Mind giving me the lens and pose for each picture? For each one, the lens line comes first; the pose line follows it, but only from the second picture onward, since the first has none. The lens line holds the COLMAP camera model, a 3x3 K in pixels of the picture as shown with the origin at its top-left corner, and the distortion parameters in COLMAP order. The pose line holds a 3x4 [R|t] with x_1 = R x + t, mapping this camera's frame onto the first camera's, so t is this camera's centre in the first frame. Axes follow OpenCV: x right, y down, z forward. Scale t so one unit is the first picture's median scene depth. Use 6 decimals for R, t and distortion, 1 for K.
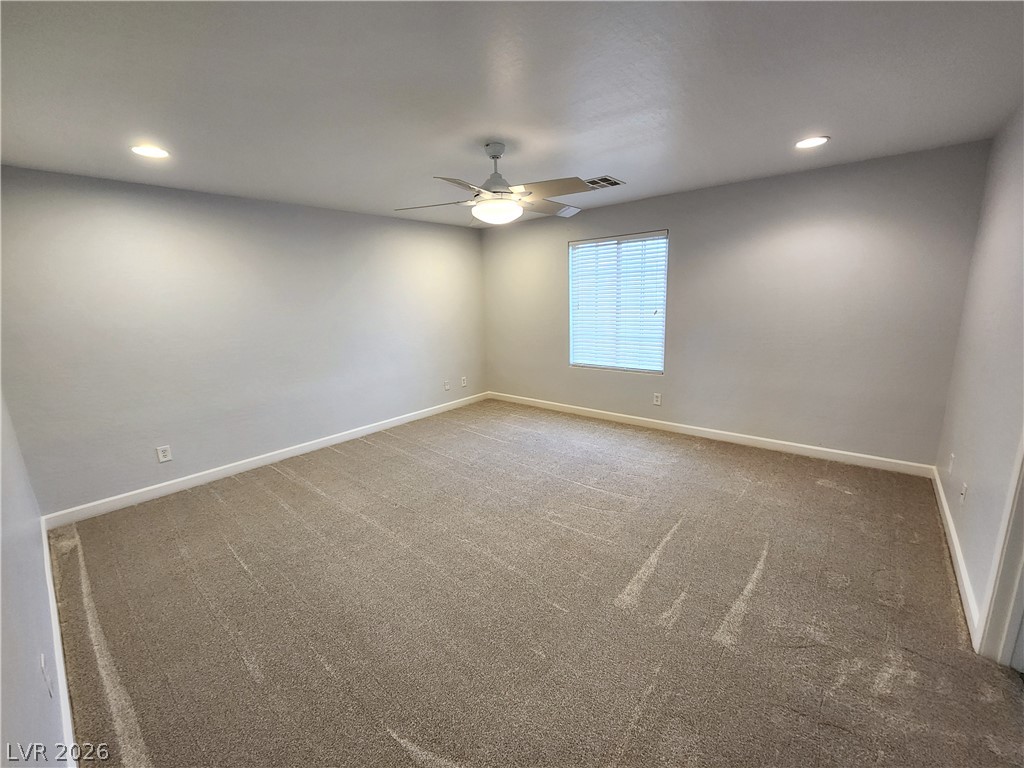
lens RADIAL K [[419.8, 0, 513.8], [0, 419.8, 387.2], [0, 0, 1]] dist [0.001950, 0.000053]
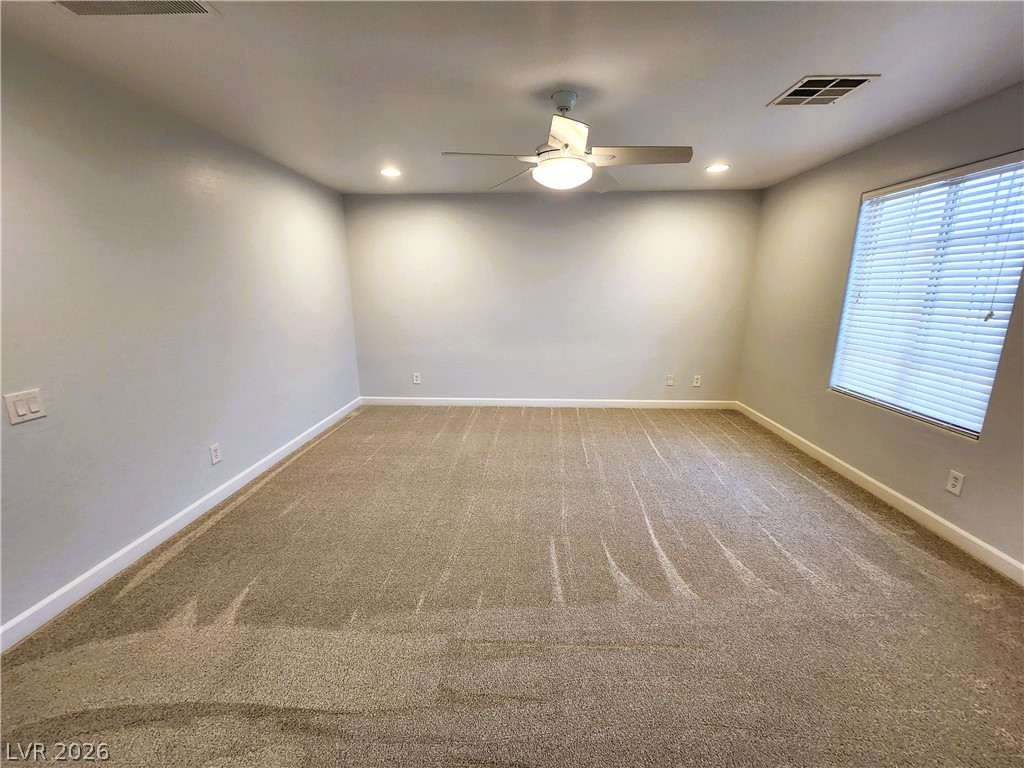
lens RADIAL K [[419.8, 0, 513.8], [0, 419.8, 387.2], [0, 0, 1]] dist [0.001950, 0.000053]
pose [[0.612824, 0.220386, -0.758865, 0.374520], [-0.190469, 0.973205, 0.128819, -0.049773], [0.766921, 0.065597, 0.638380, 0.235413]]
